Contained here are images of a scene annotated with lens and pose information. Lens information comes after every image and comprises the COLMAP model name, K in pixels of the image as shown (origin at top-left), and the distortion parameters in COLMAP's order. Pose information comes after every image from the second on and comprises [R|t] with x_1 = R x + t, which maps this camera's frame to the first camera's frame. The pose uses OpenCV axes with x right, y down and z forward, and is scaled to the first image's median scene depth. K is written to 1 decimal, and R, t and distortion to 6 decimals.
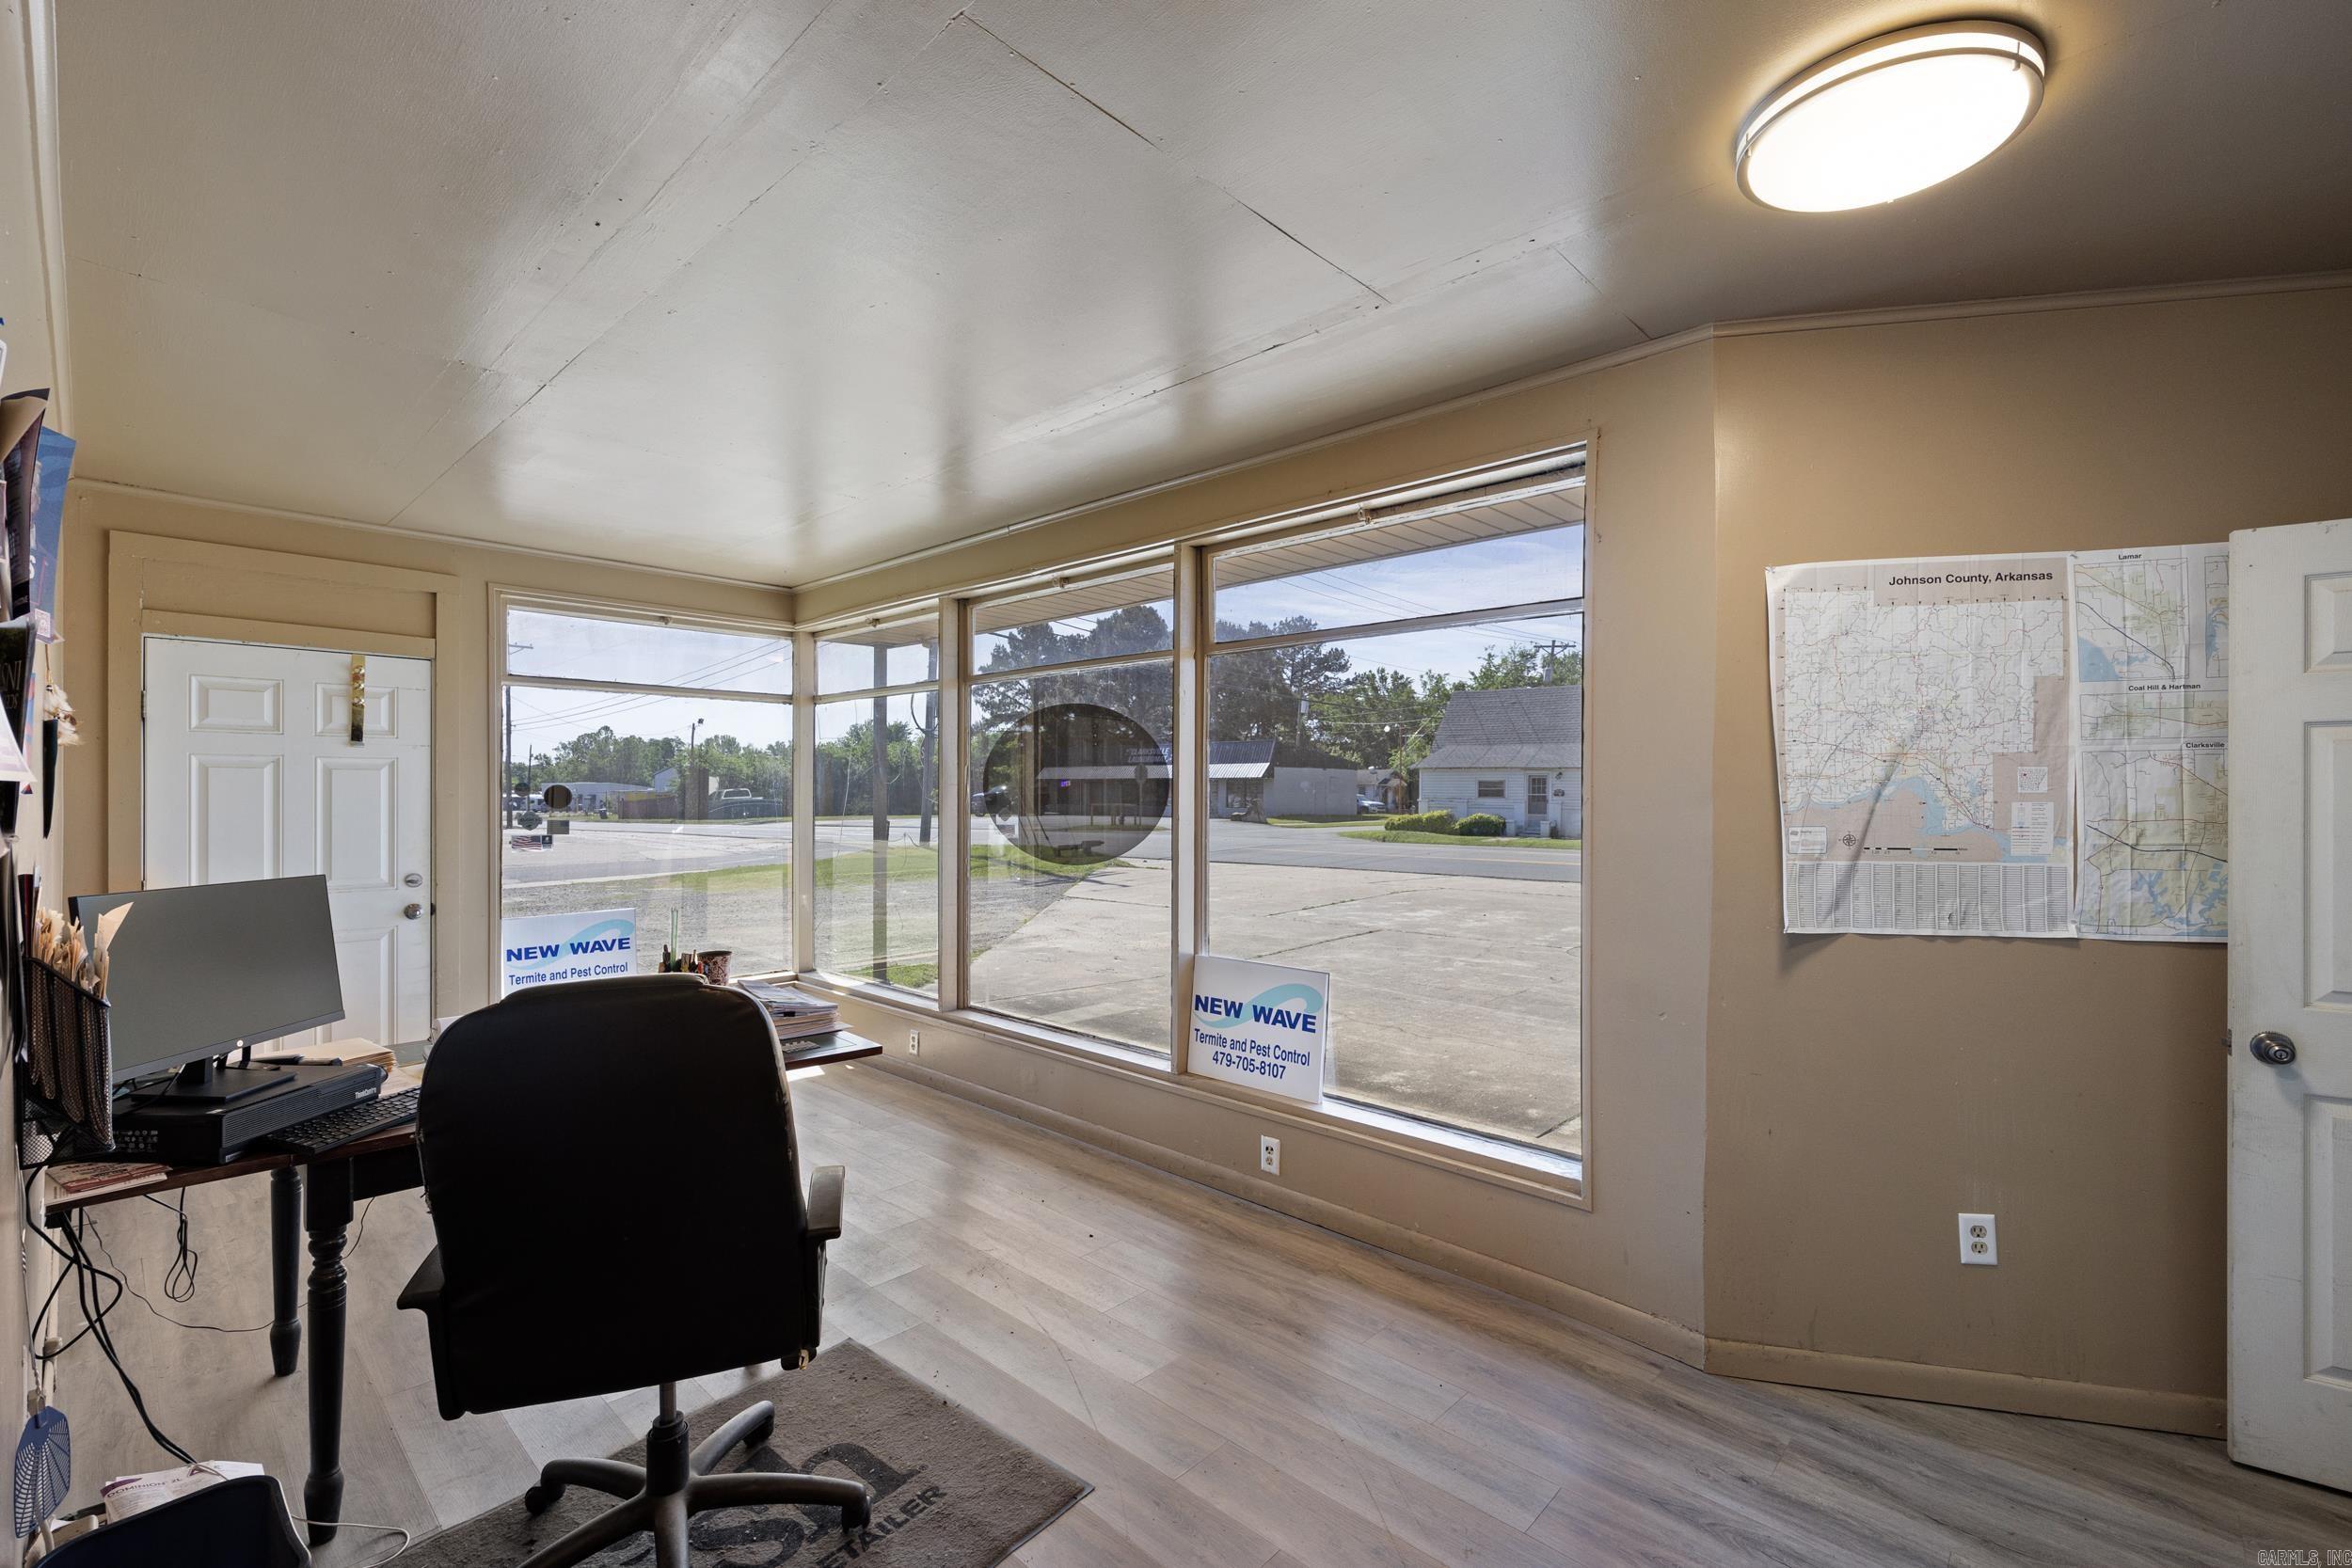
lens RADIAL K [[982.2, 0, 1178.4], [0, 982.2, 779.6], [0, 0, 1]] dist [0.001003, 0.000023]
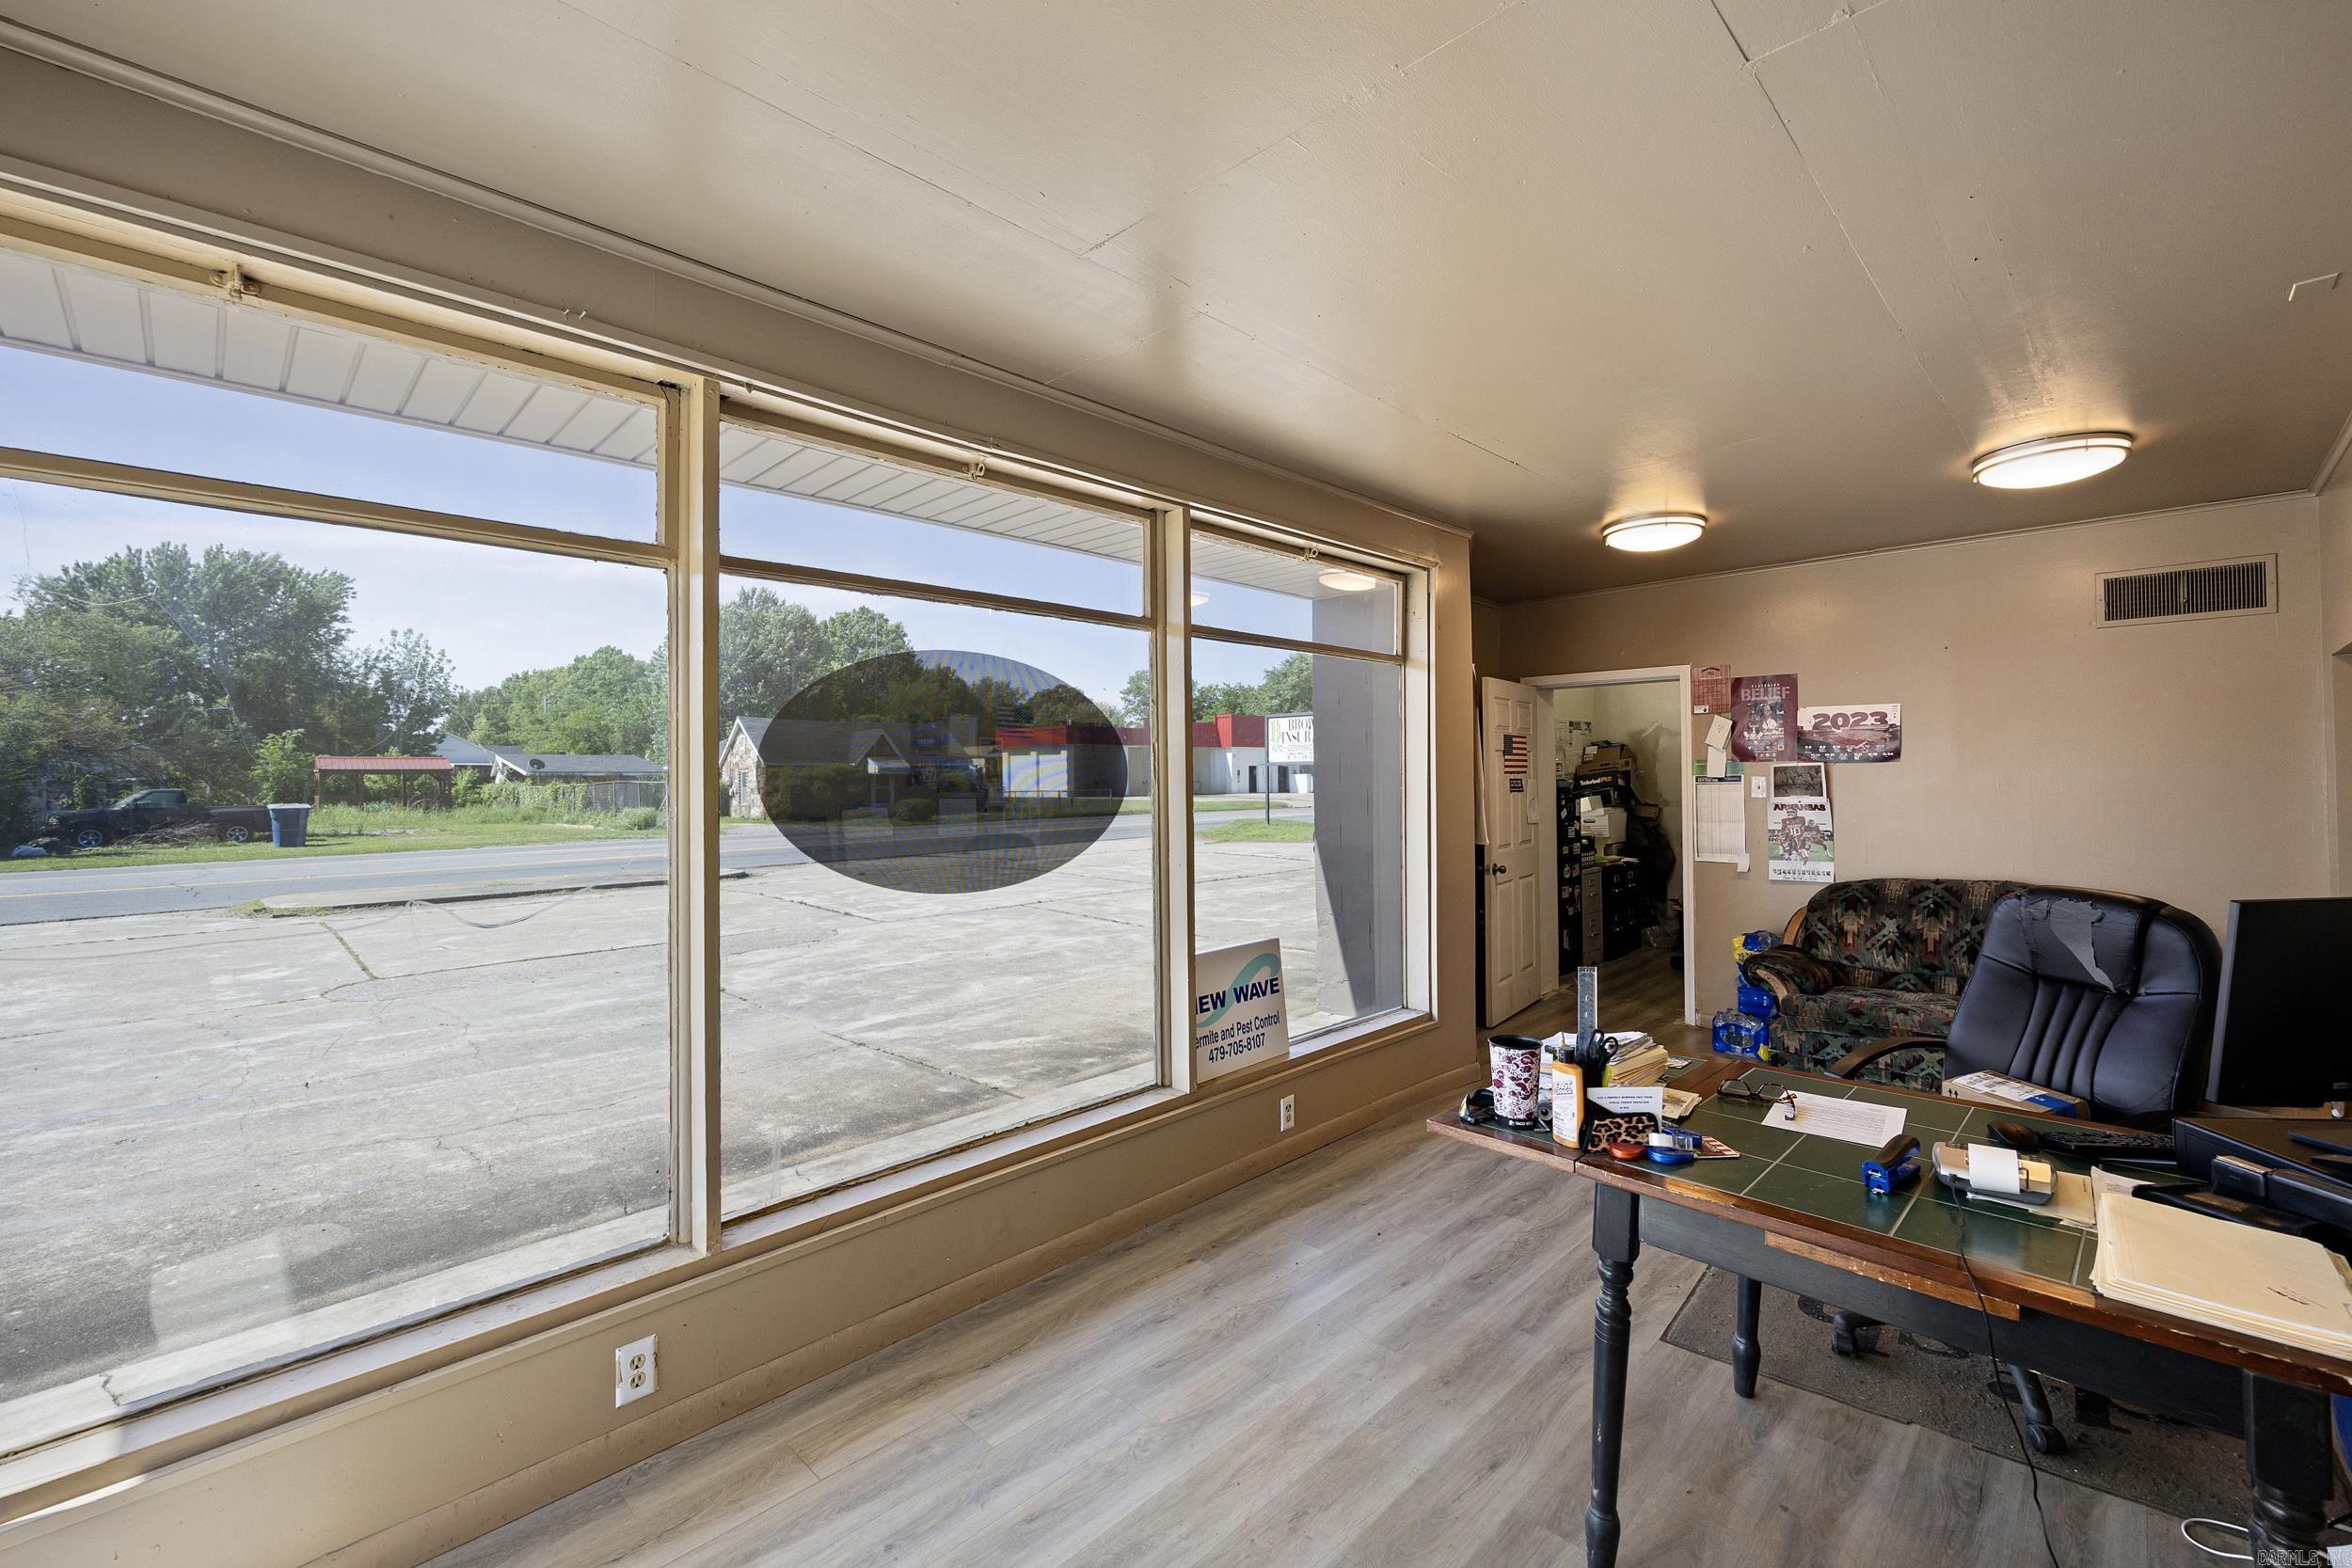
lens RADIAL K [[982.2, 0, 1177.6], [0, 982.2, 786.2], [0, 0, 1]] dist [0.001003, 0.000023]
pose [[0.040545, -0.011291, 0.999114, -0.923634], [-0.003193, 0.999930, 0.011430, 0.011627], [-0.999173, -0.003653, 0.040506, 1.013948]]
